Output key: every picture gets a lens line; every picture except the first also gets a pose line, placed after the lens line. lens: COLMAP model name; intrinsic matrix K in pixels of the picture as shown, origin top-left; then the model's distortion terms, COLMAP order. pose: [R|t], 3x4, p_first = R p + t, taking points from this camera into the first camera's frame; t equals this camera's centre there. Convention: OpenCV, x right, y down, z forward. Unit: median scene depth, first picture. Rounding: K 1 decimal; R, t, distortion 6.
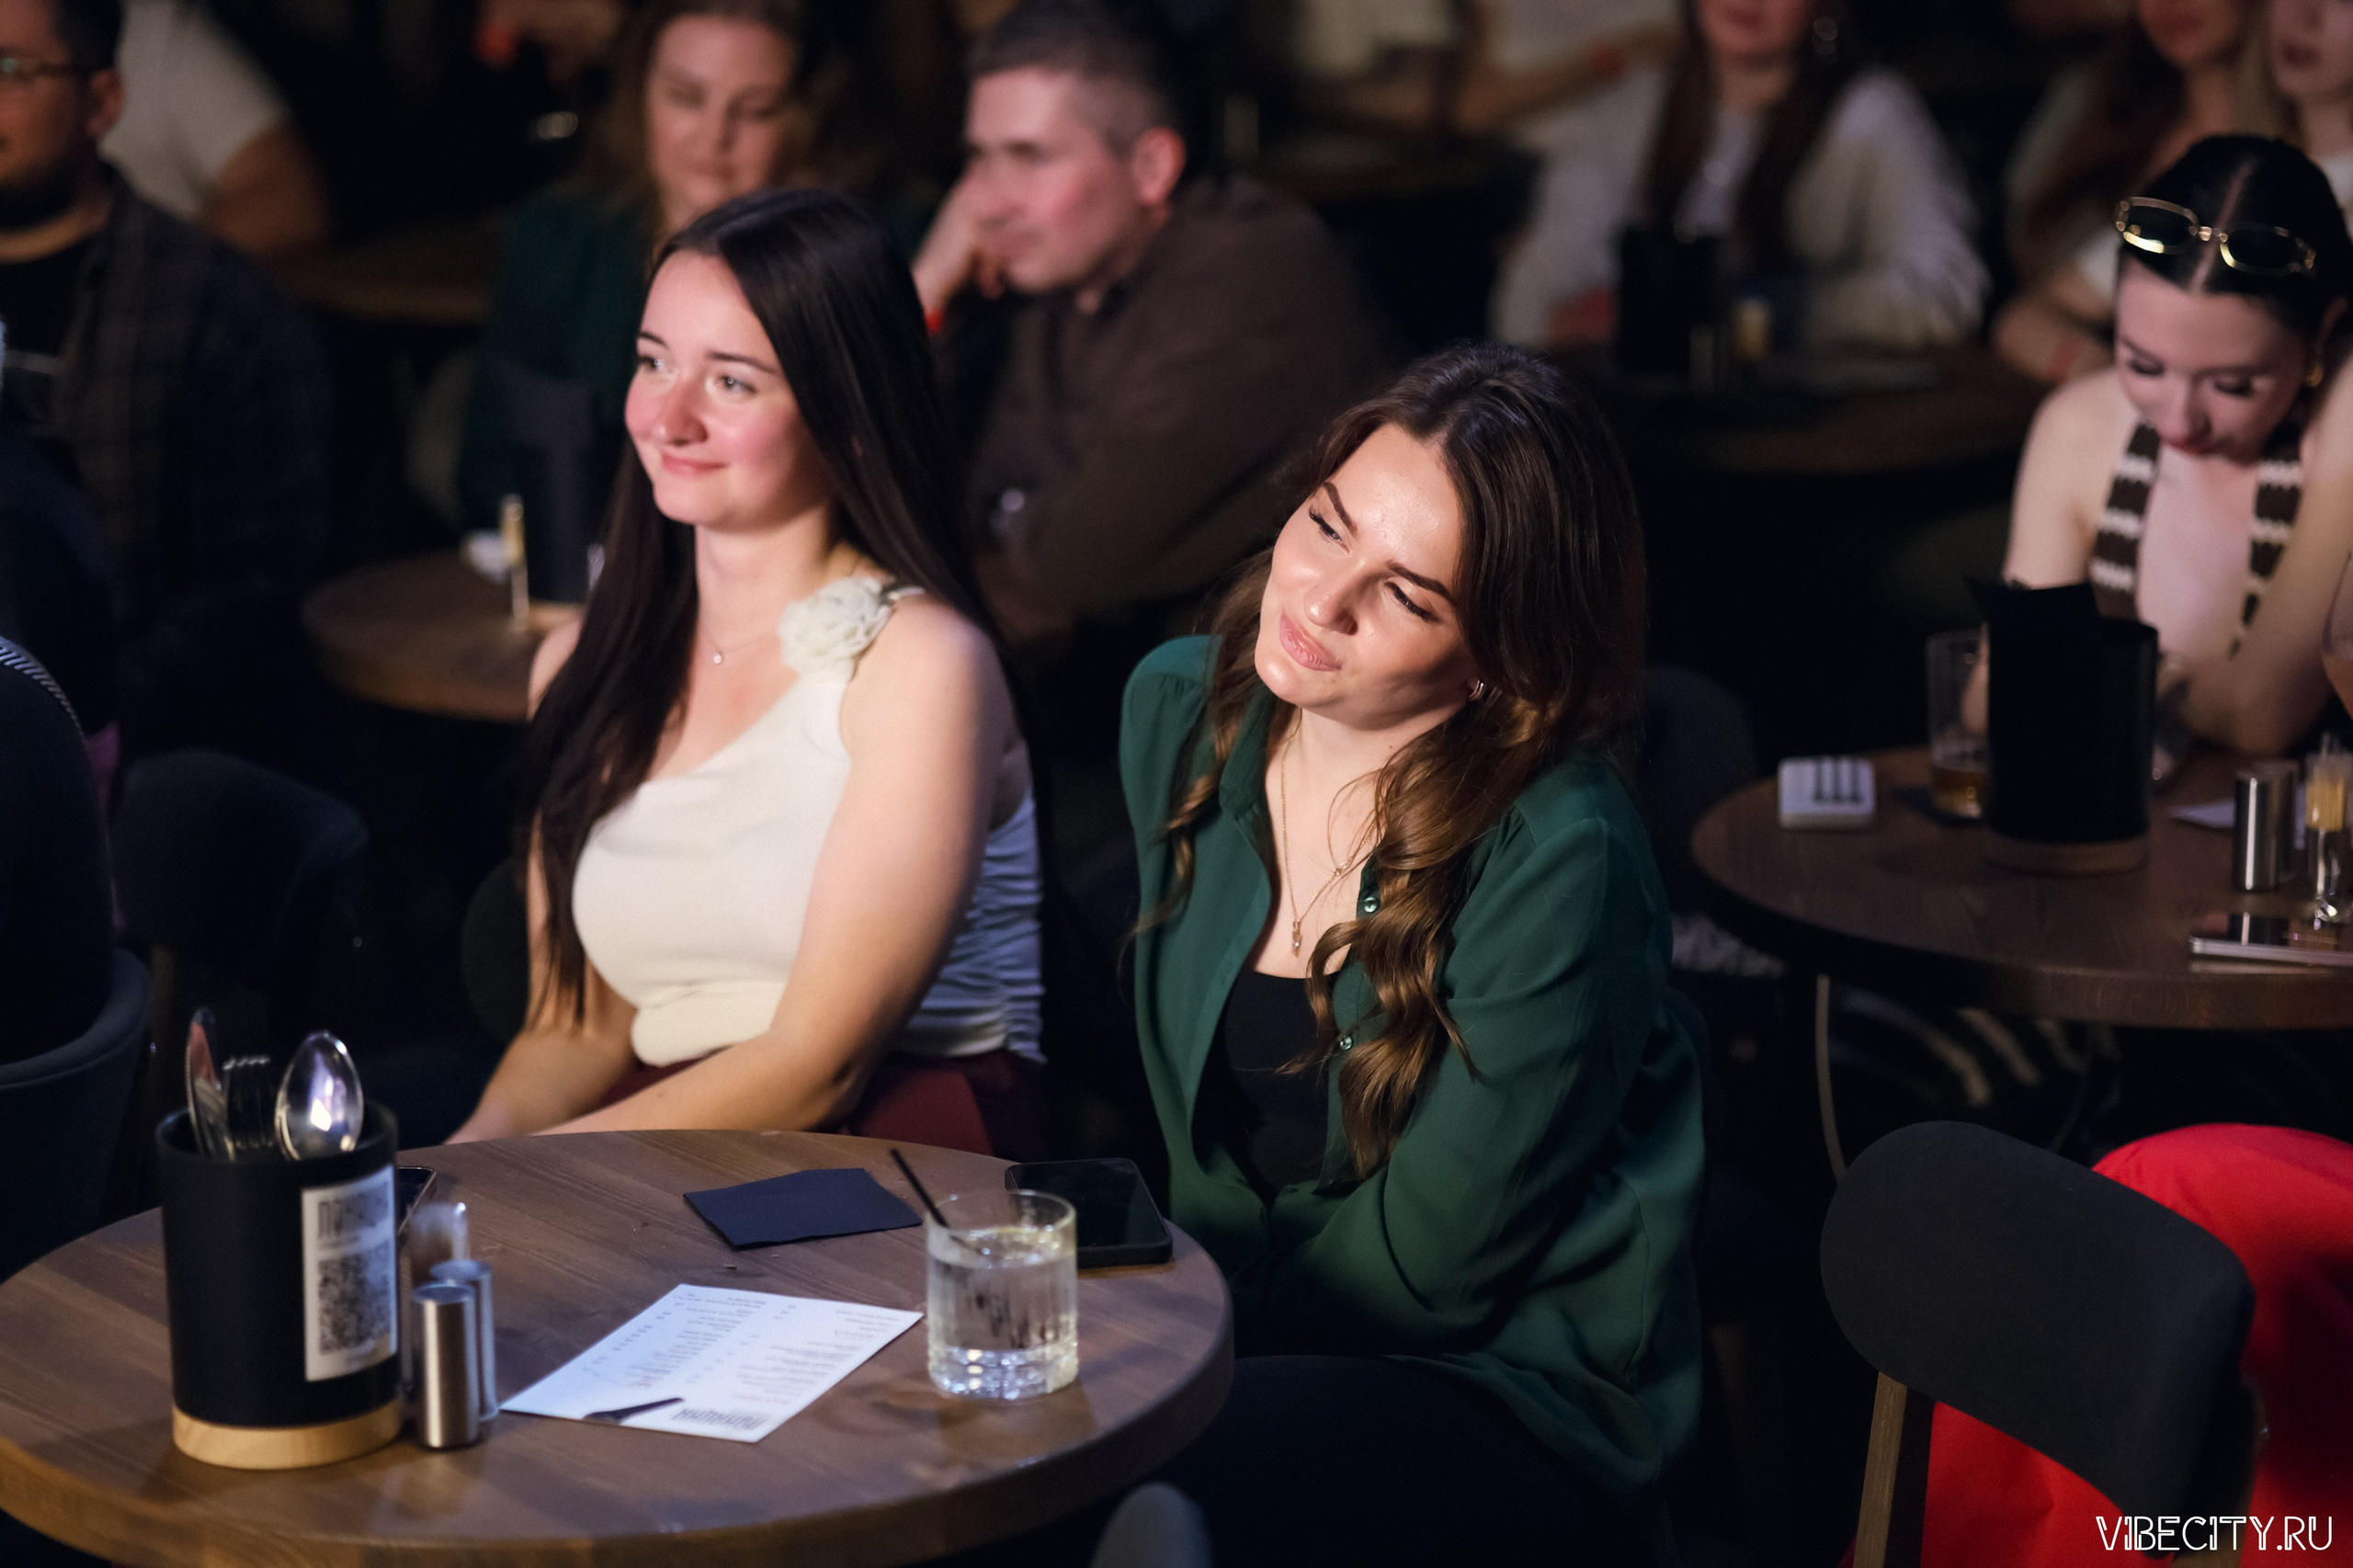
lens RADIAL K [[4631.6, 0, 1167.3], [0, 4631.6, 783.1], [0, 0, 1]] dist [0.051729, 0.000000]
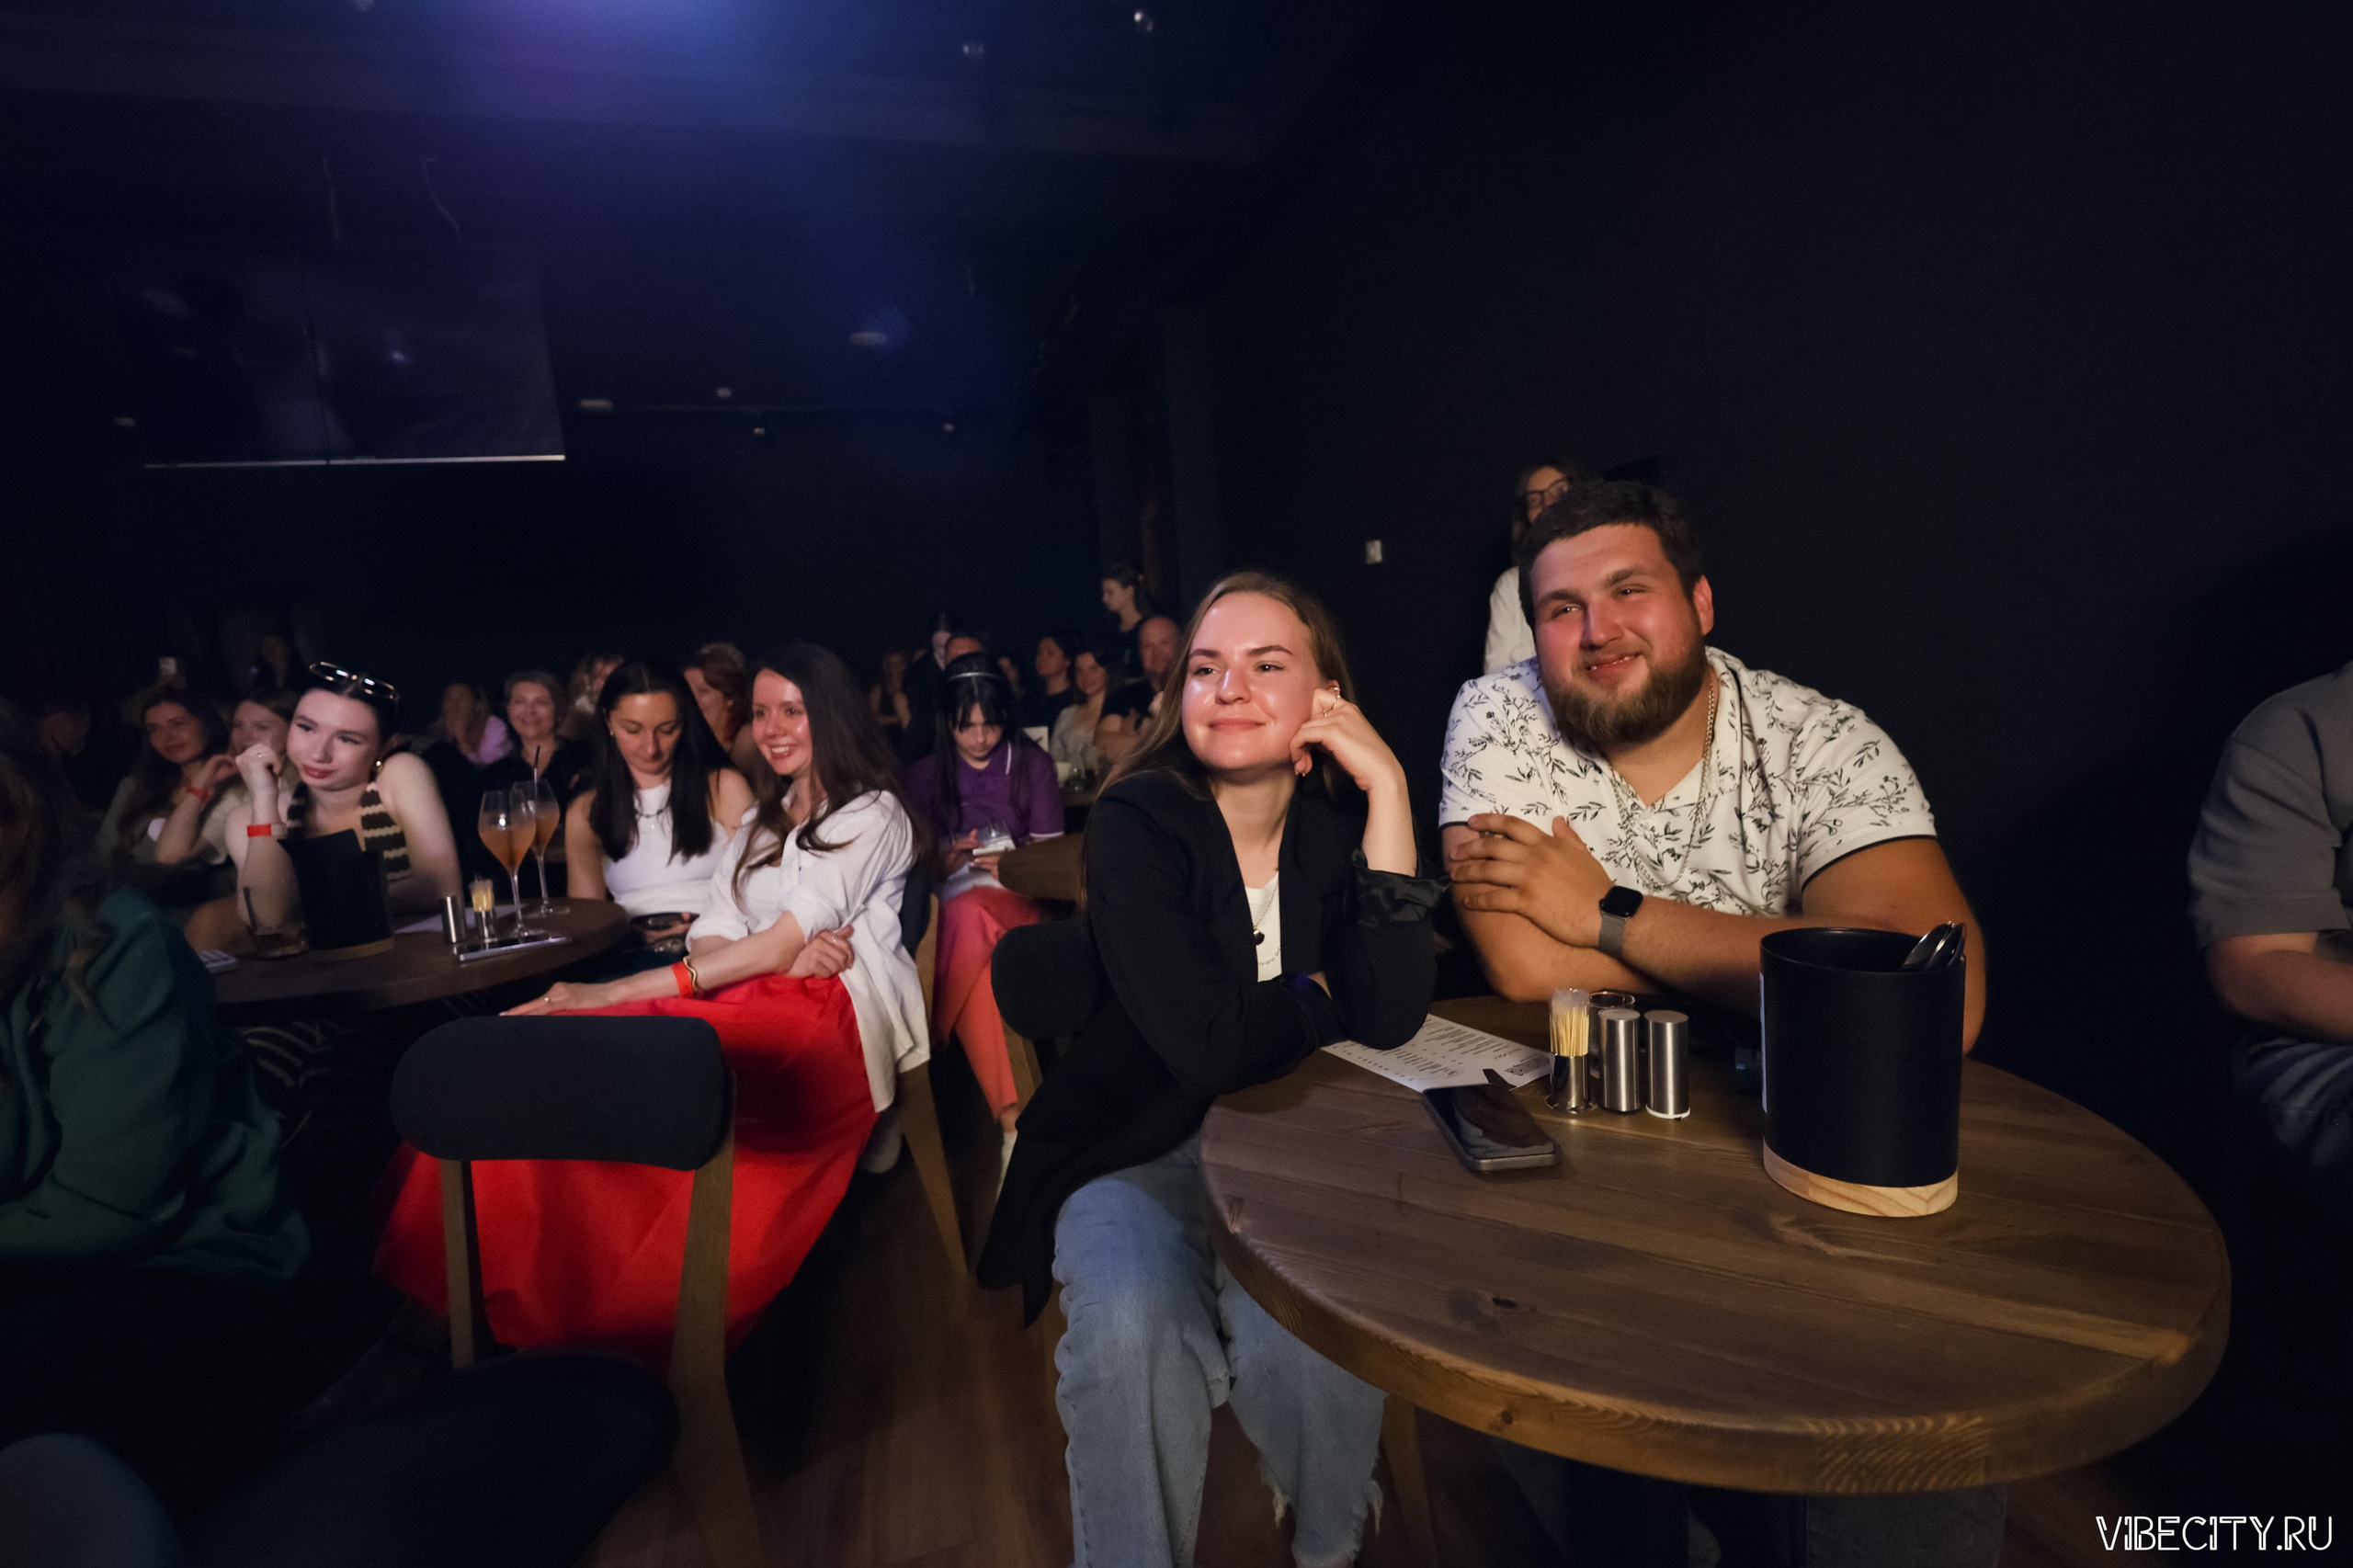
lens RADIAL K [[1085.6, 0, 1189.3], [0, 1085.6, 798.7], [0, 0, 1]] dist [-0.002836, -0.004436]
pose [[0.509786, -0.135673, 0.849536, -0.044668], [0.252268, 0.967652, 0.003156, 0.046529], [-0.822483, 0.212702, 0.527522, 0.370727]]
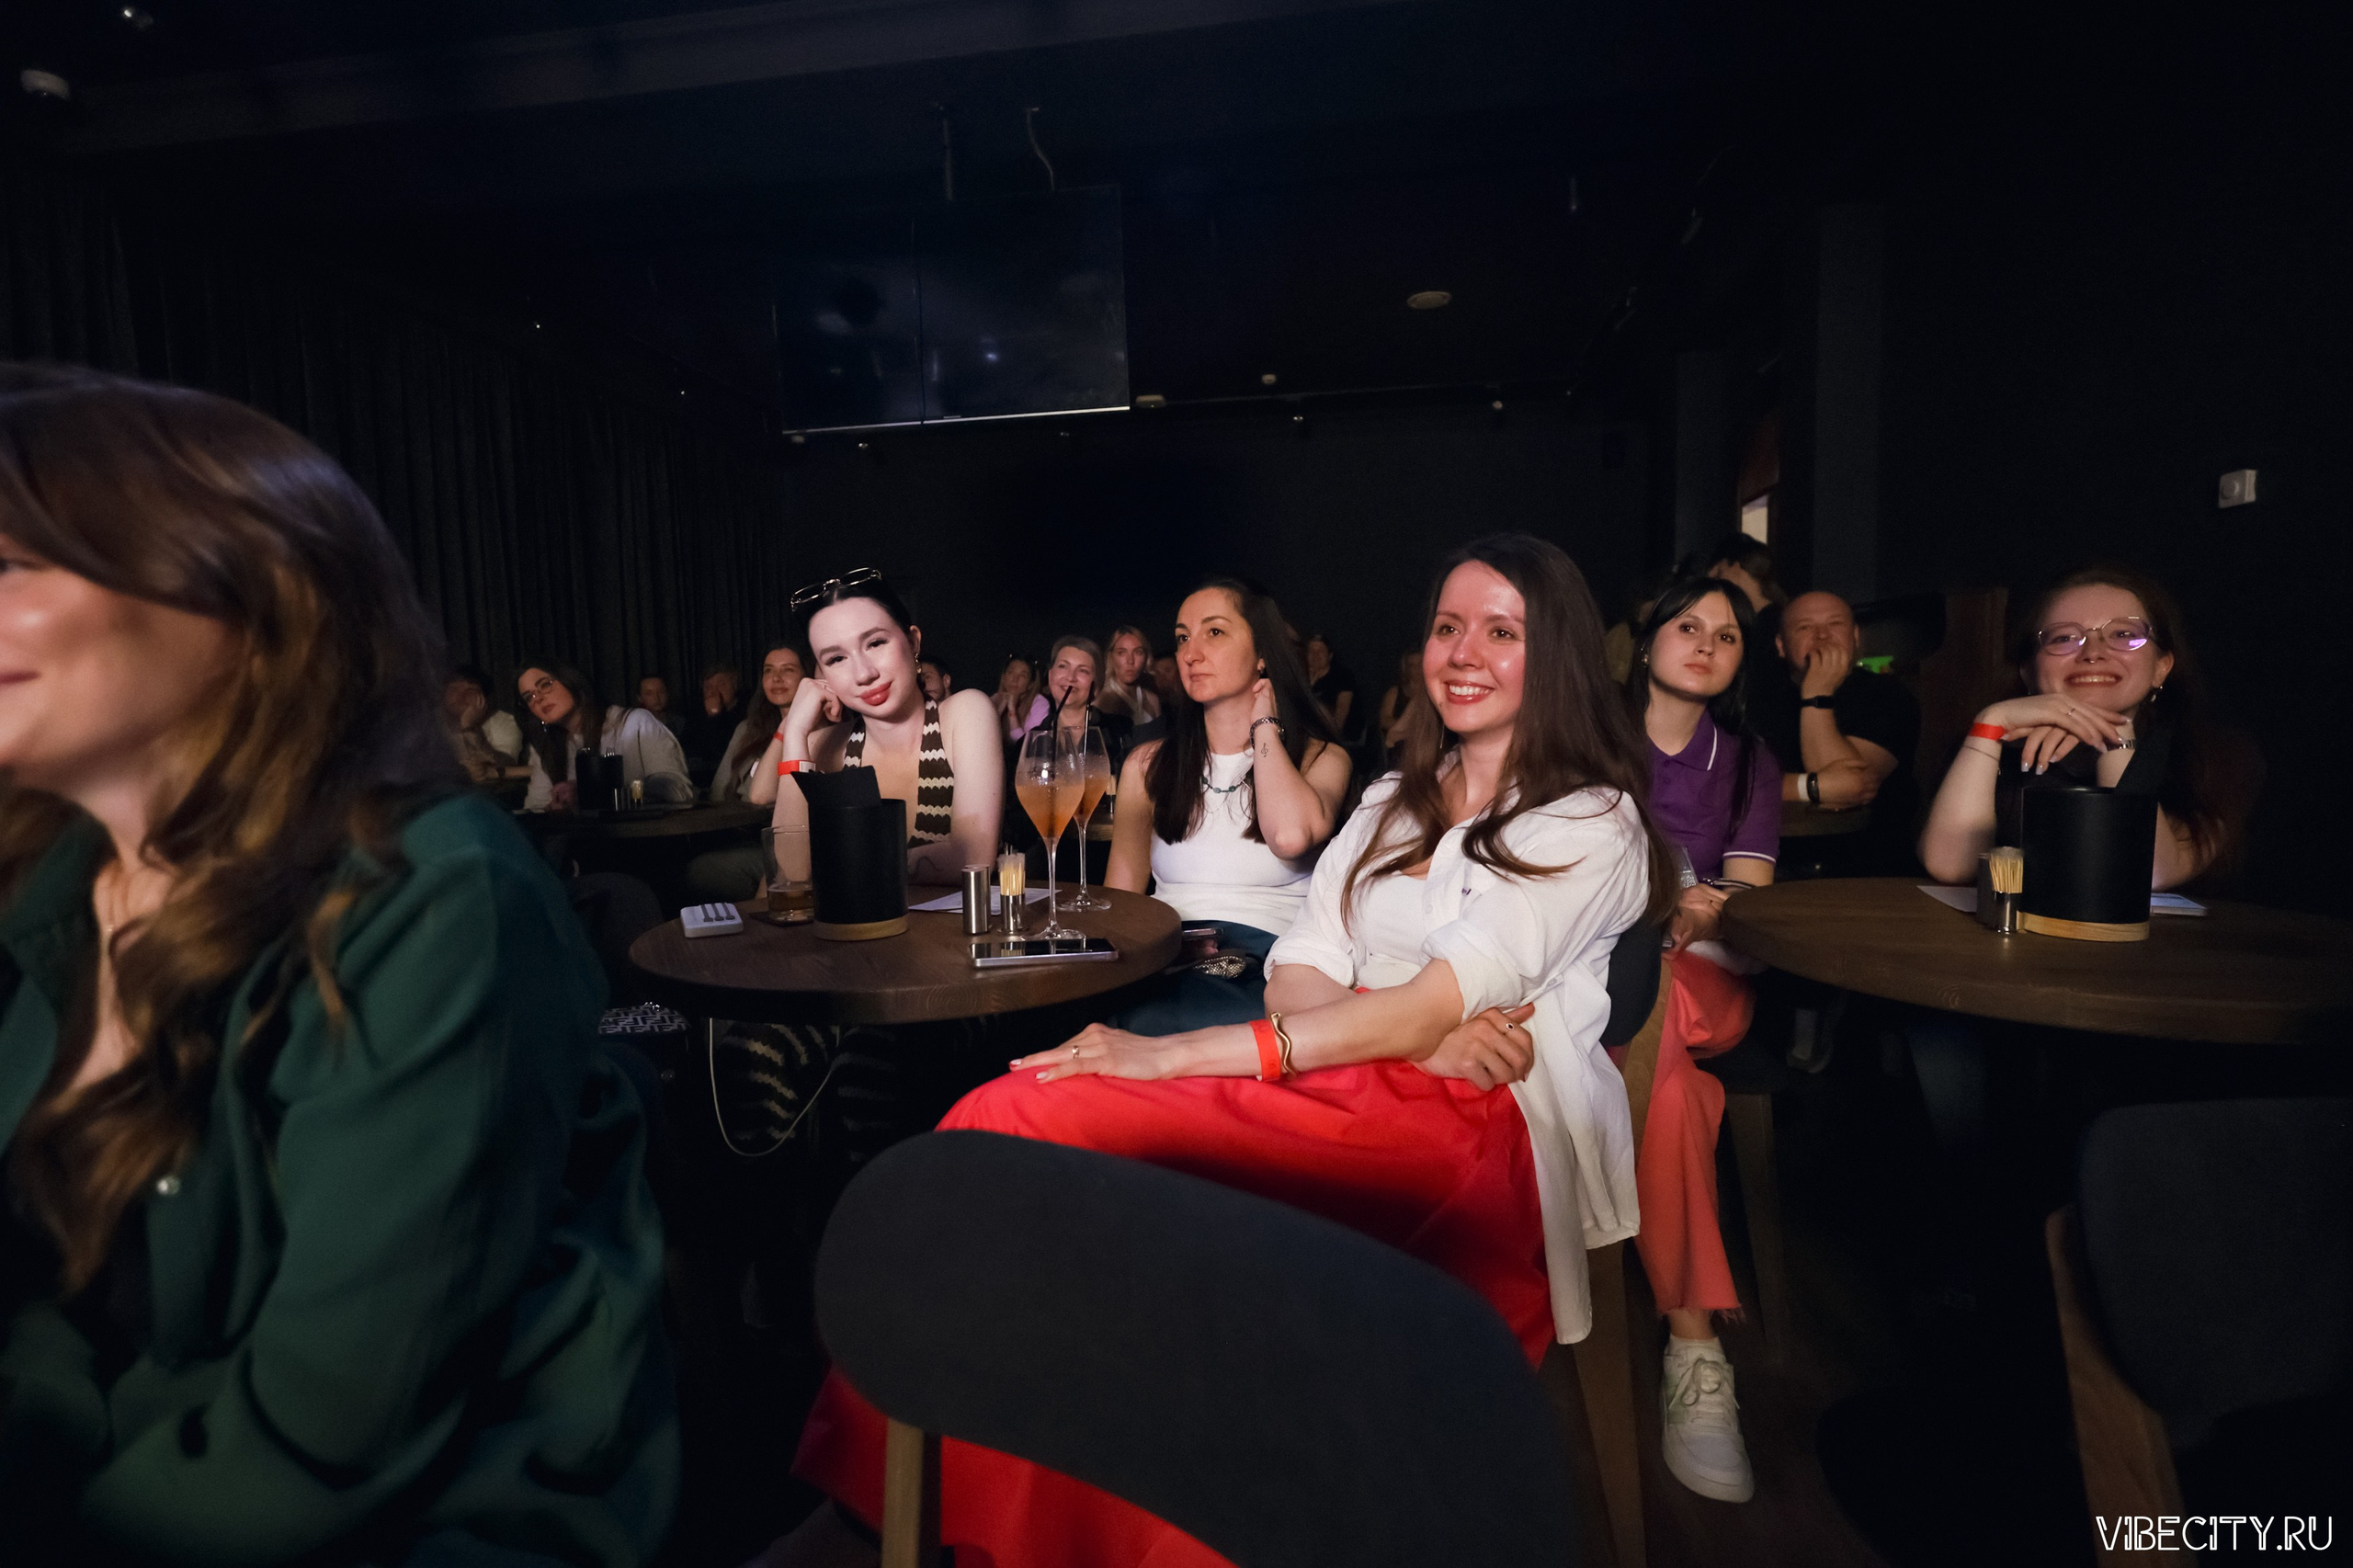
lens RADIAL K [[1085.6, 0, 1164.1], [0, 1085.6, 807.1], [0, 0, 1]] dist [-0.002836, -0.004436]
pose [[0.834020, -0.061662, 0.548278, 0.069141], [0.136612, 0.985871, -0.096933, 0.025930], [-0.534554, 0.155745, 0.830660, 0.615652]]
